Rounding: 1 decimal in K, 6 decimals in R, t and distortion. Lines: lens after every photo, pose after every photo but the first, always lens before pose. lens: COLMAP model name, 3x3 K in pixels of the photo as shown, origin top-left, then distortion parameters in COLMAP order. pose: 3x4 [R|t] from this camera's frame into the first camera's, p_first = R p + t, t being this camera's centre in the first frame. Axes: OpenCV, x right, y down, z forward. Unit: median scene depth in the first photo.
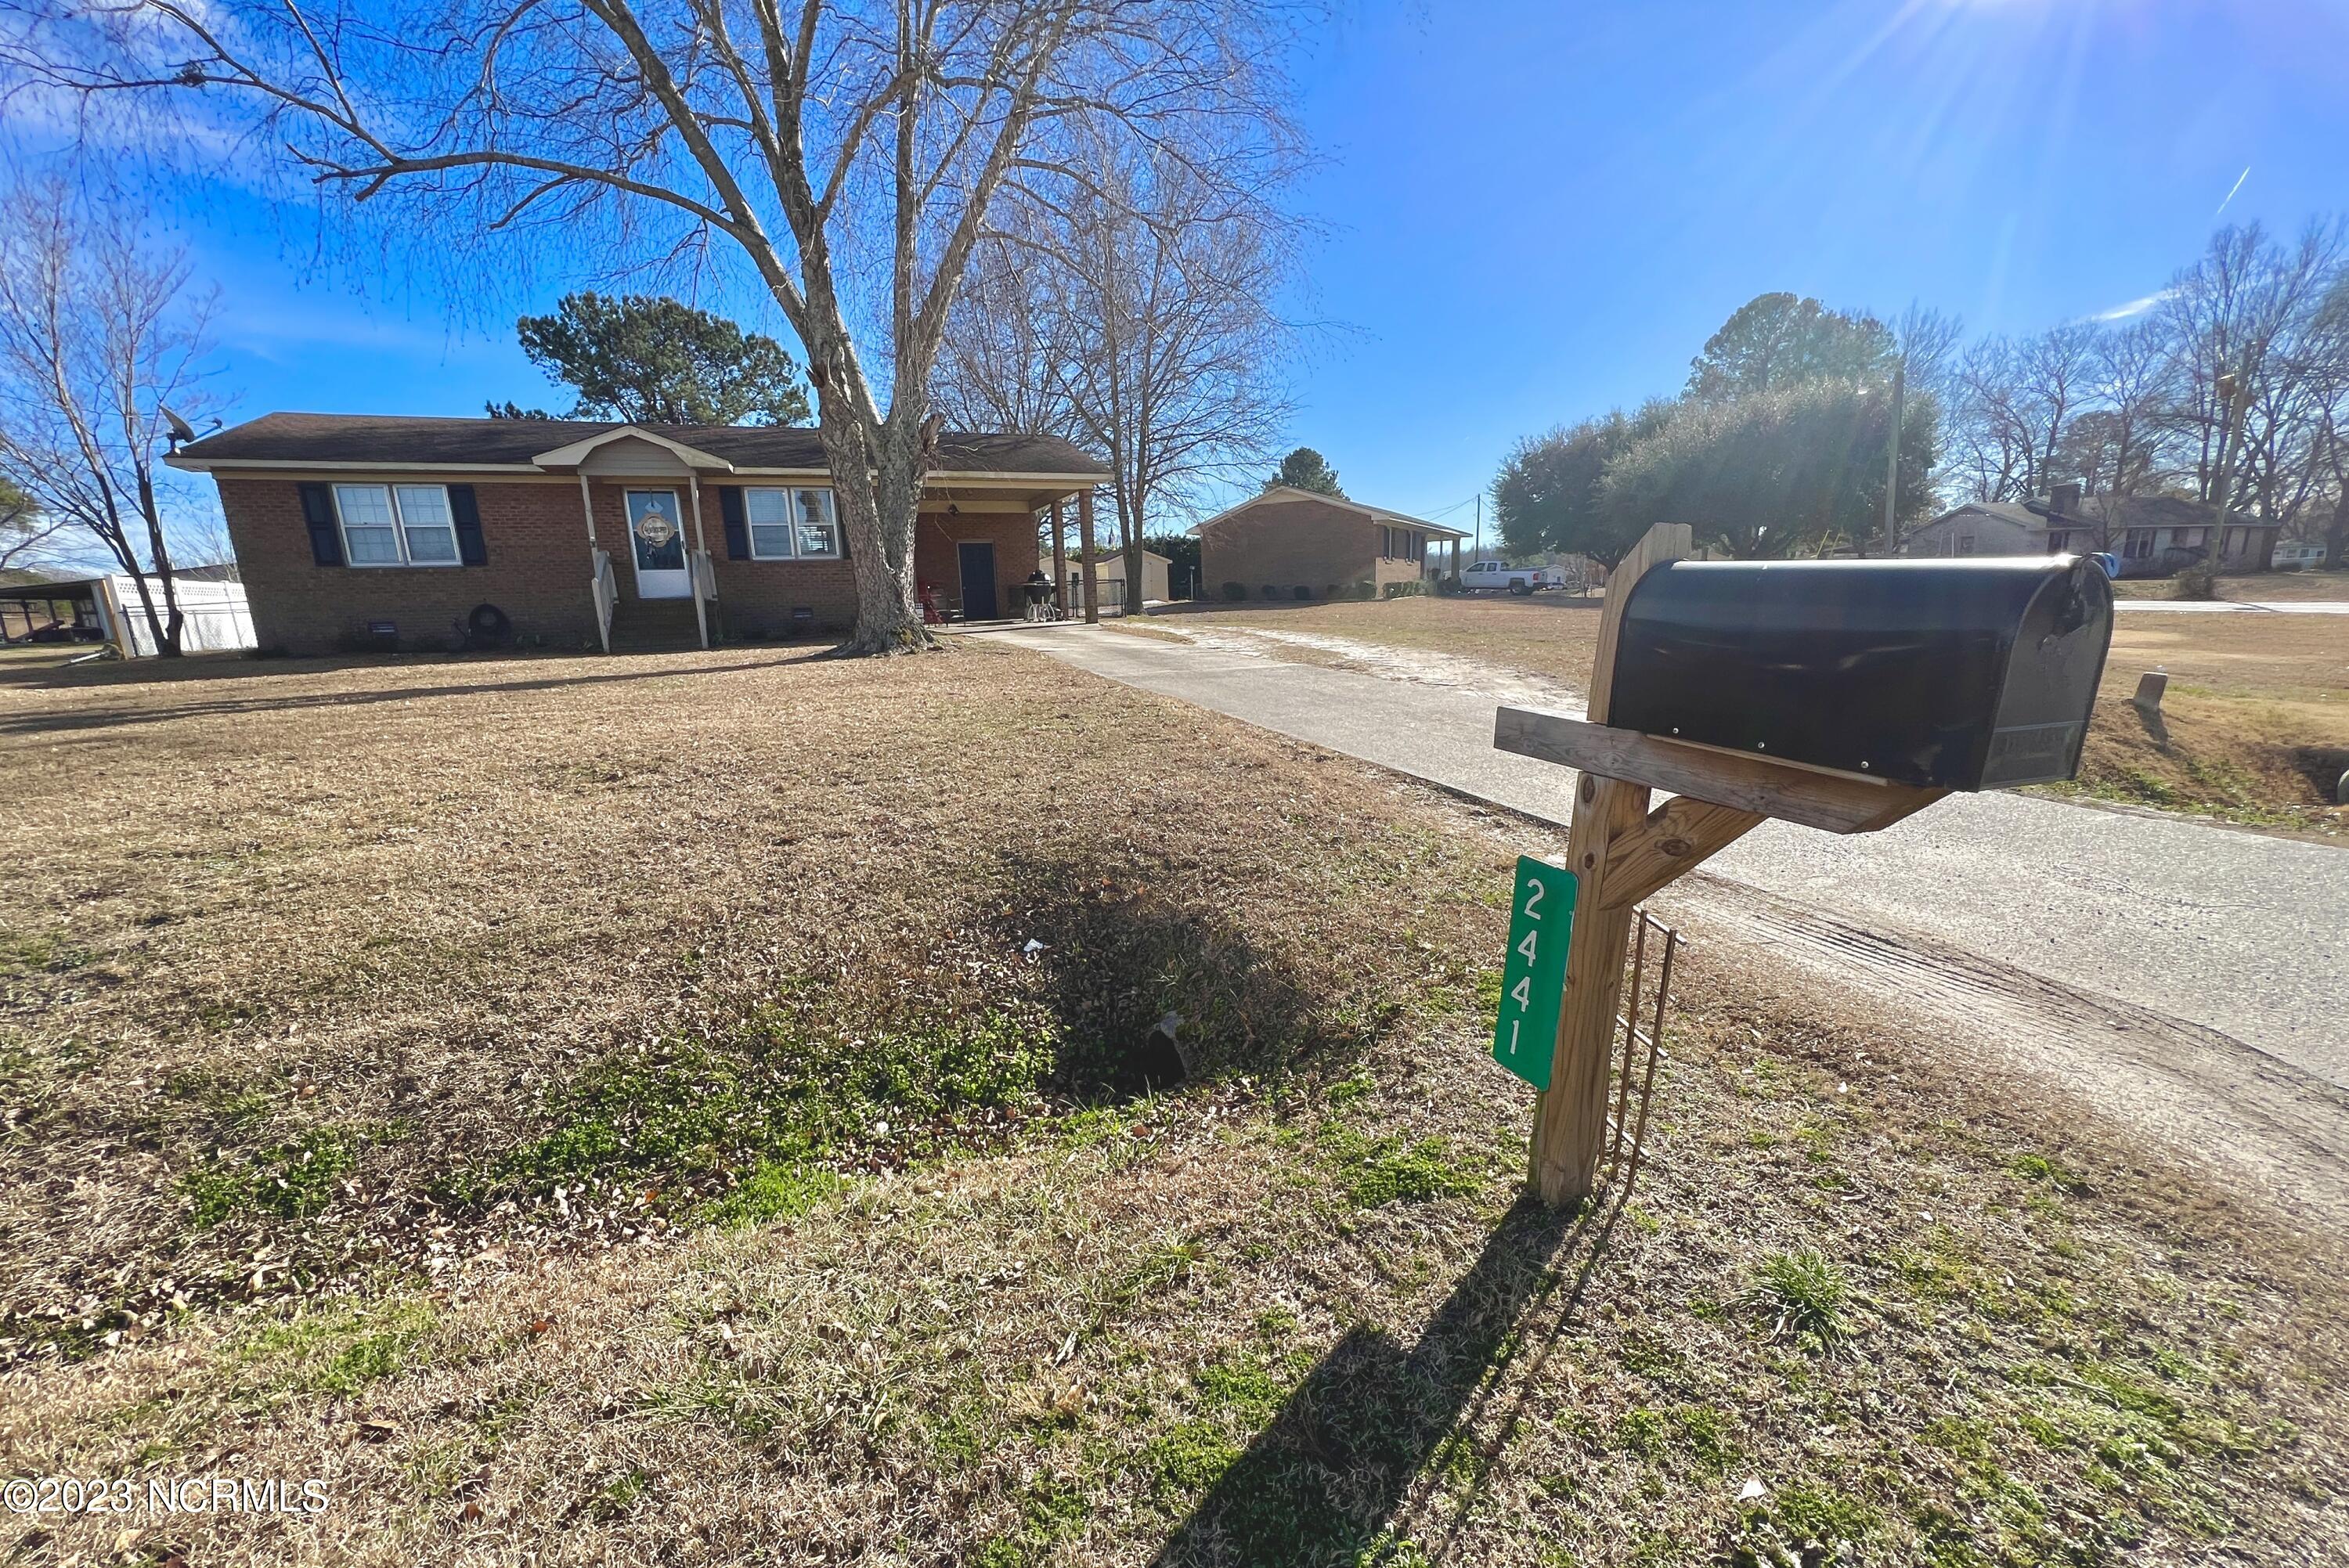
lens RADIAL K [[946.7, 0, 1166.4], [0, 946.7, 833.3], [0, 0, 1]] dist [0.000390, 0.000136]
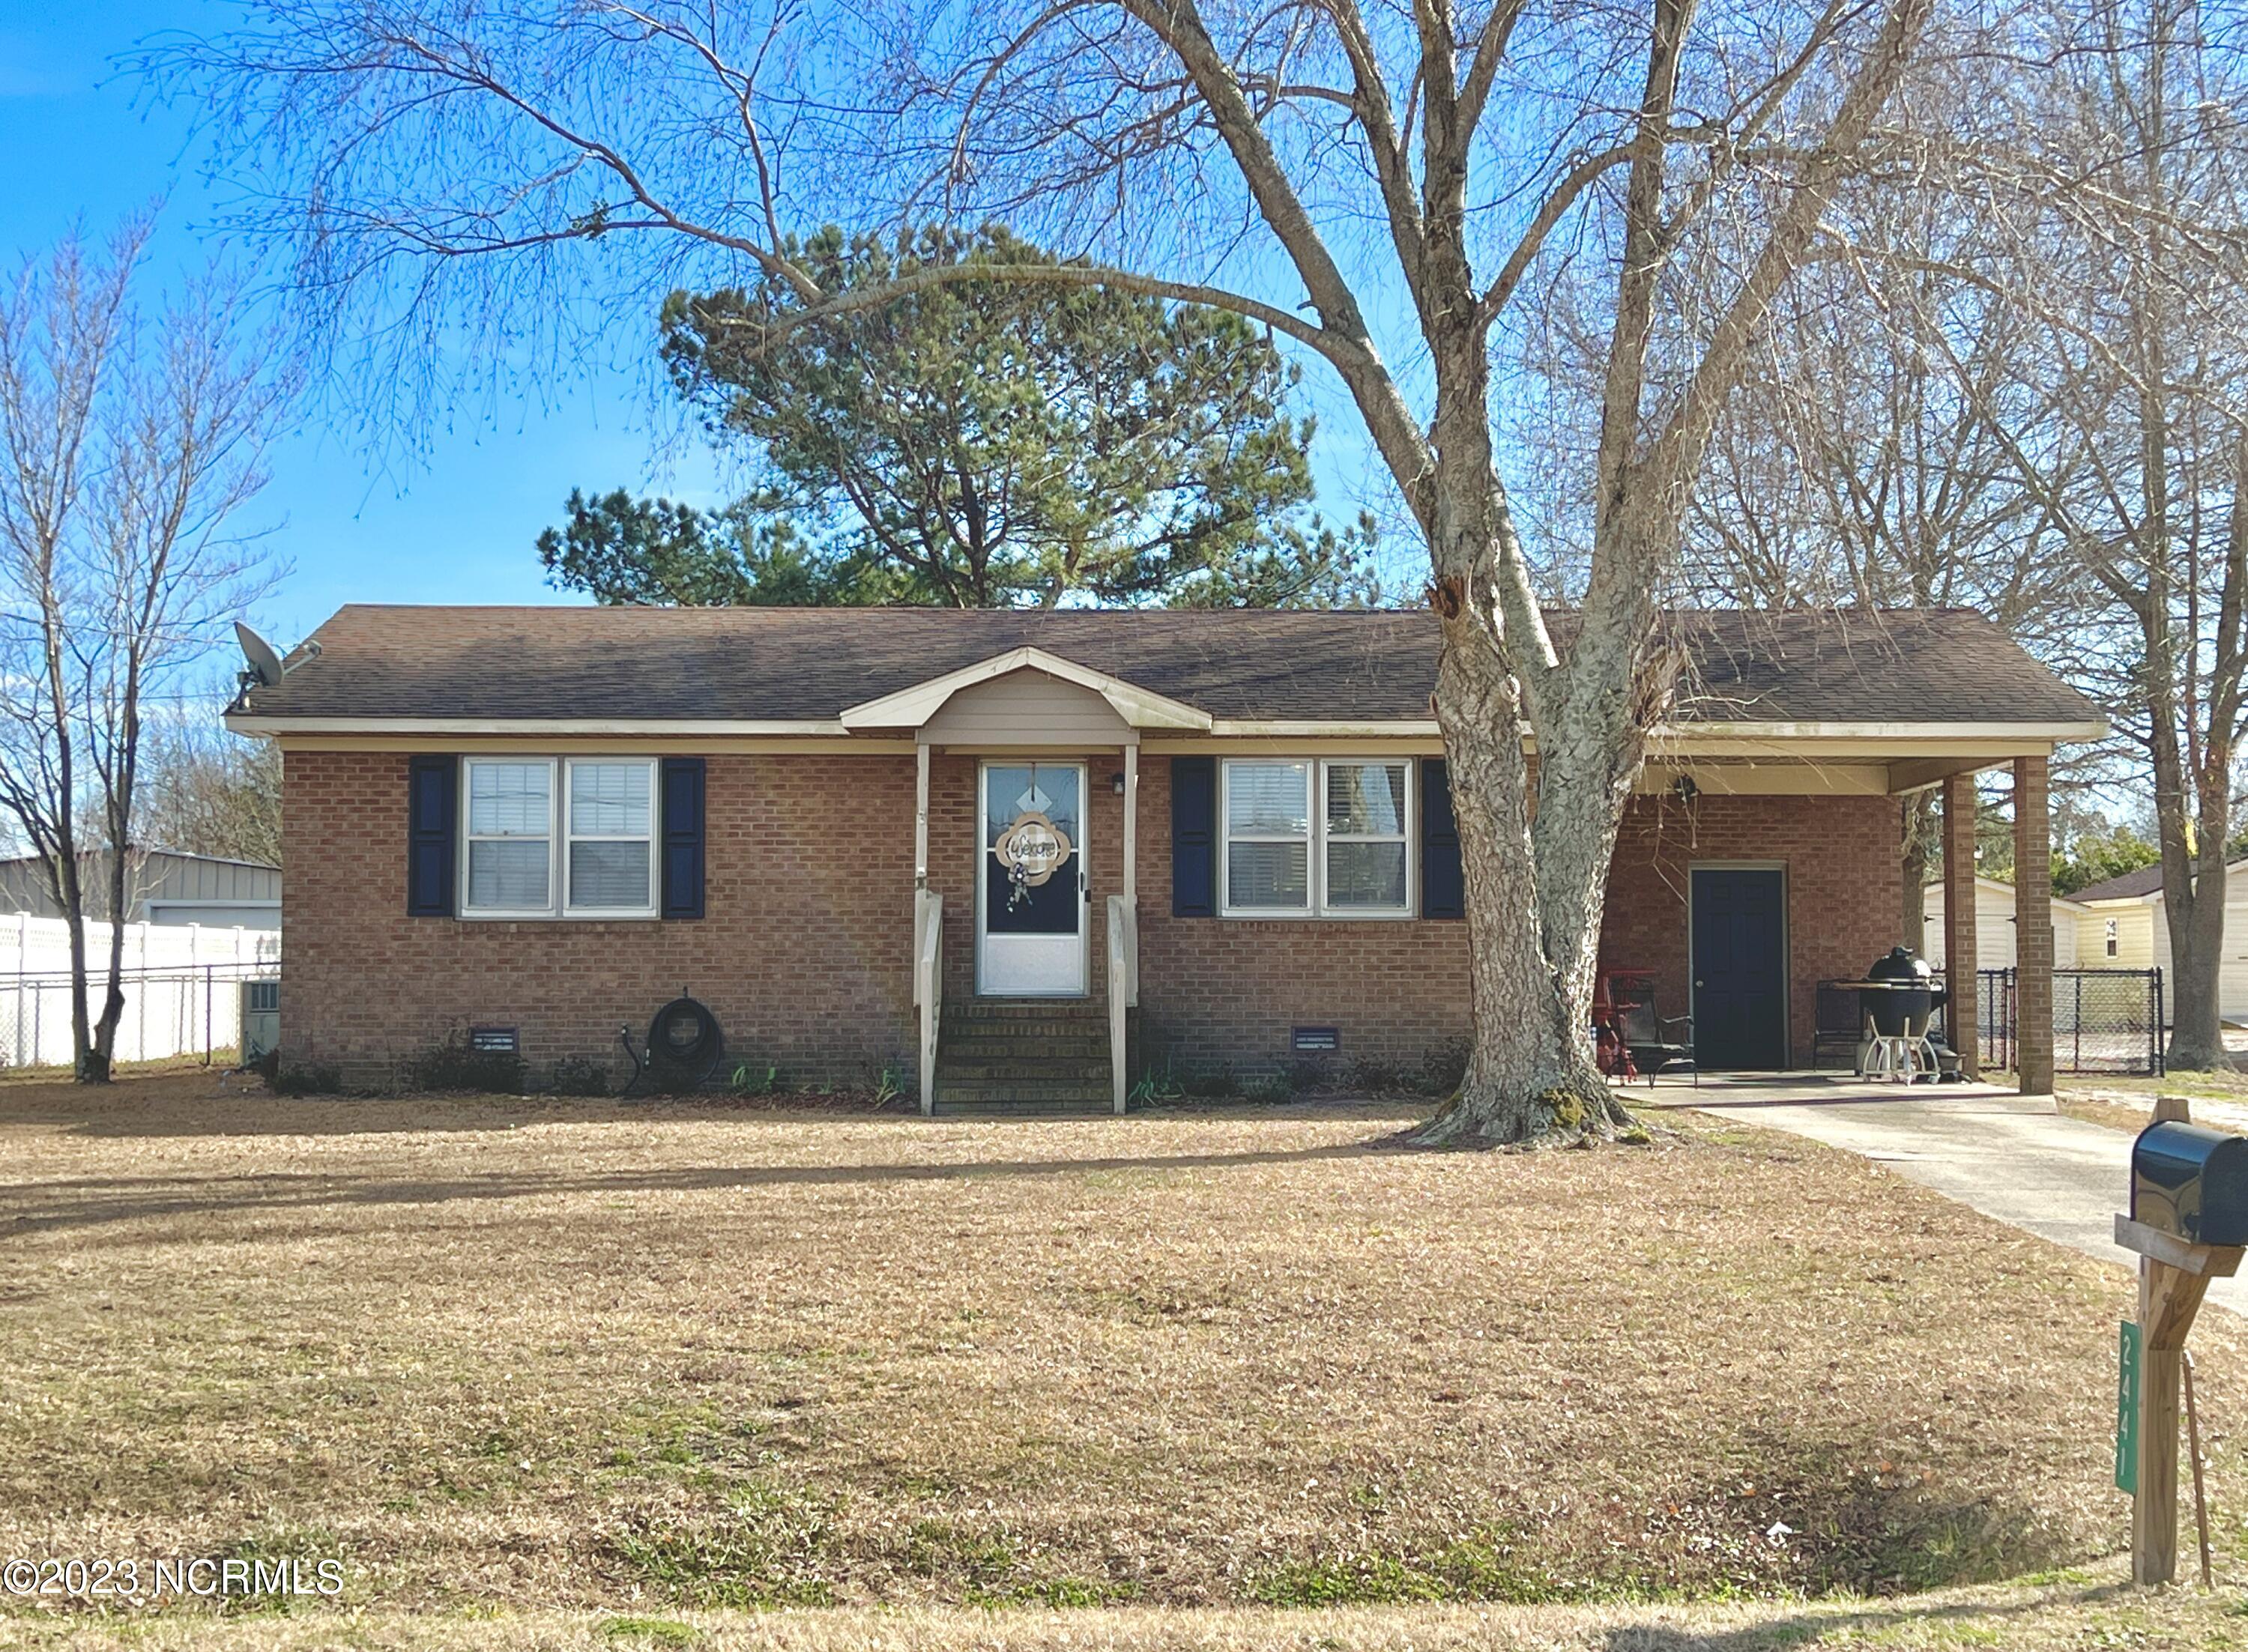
lens RADIAL K [[3362.7, 0, 1124.0], [0, 3362.7, 826.0], [0, 0, 1]] dist [0.194730, -0.810074]
pose [[0.932424, 0.015787, -0.361022, 0.108190], [-0.116861, 0.958537, -0.259906, 0.107365], [0.341950, 0.284532, 0.895607, -0.561784]]
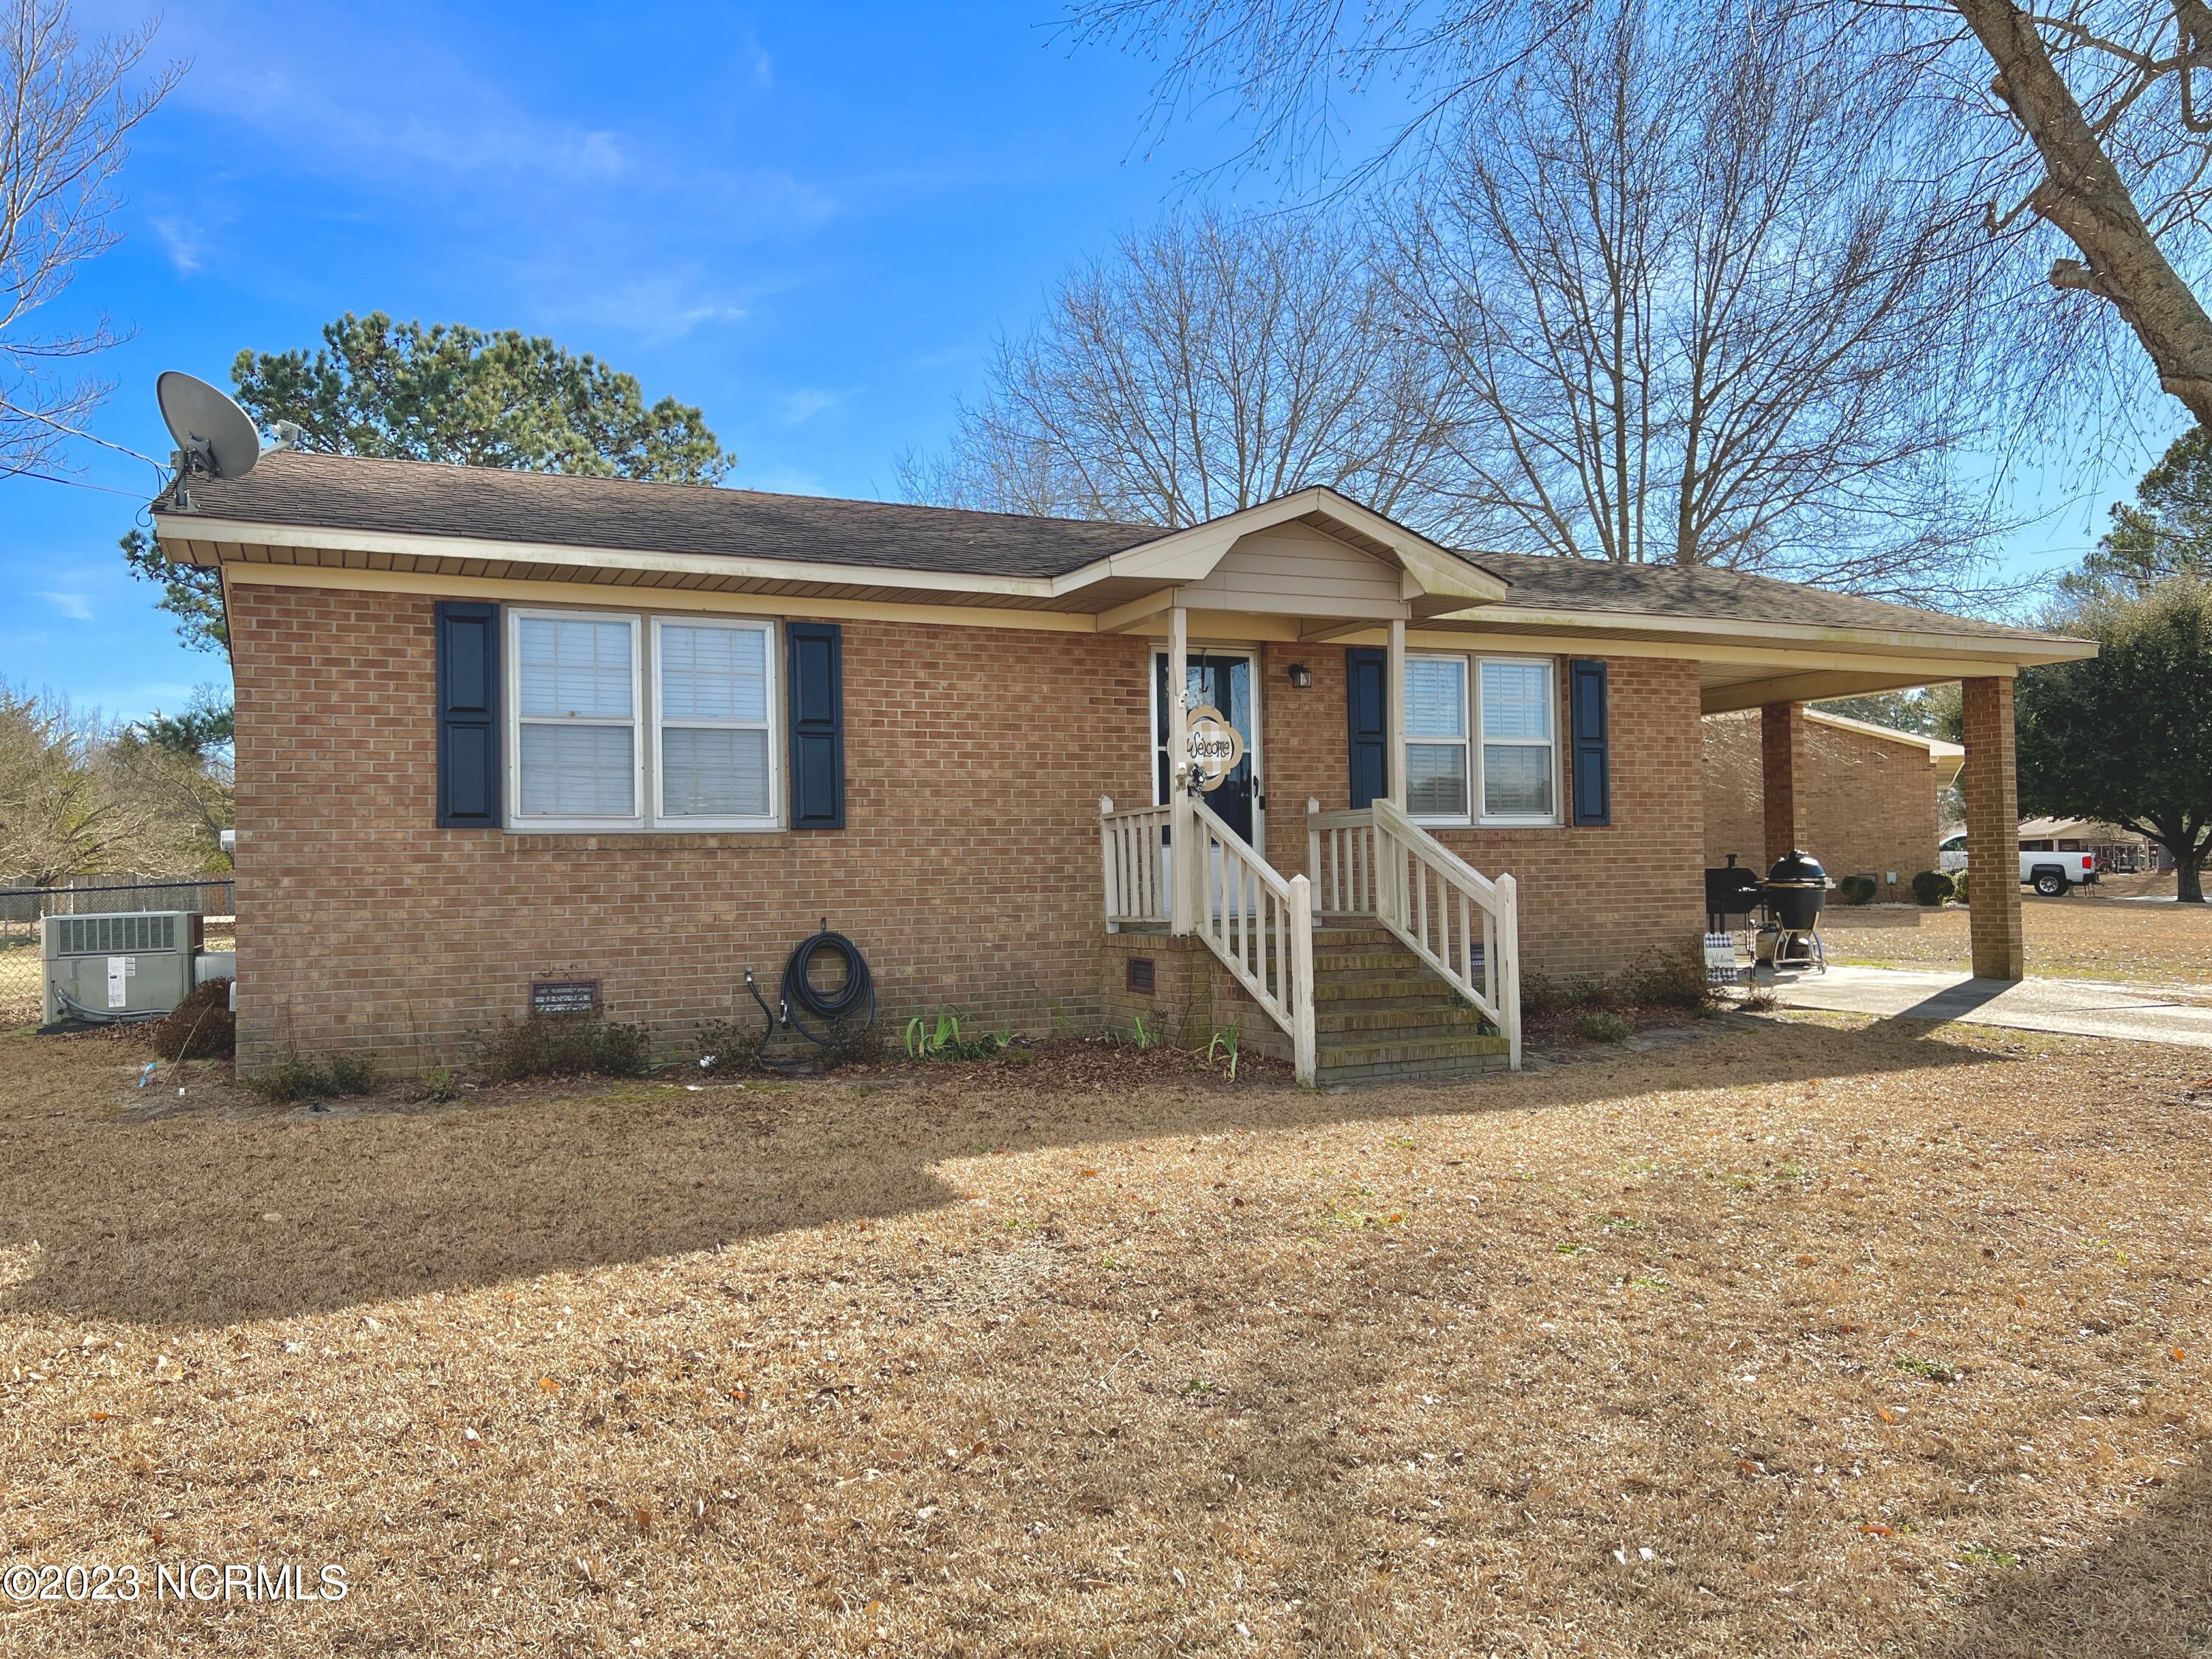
lens RADIAL K [[1666.3, 0, 1106.0], [0, 1666.3, 829.5], [0, 0, 1]] dist [0.087022, -0.154608]
pose [[0.997455, 0.016798, 0.069297, -0.824692], [0.002491, 0.963051, -0.269307, -0.133879], [-0.071260, 0.268794, 0.960558, 0.457611]]
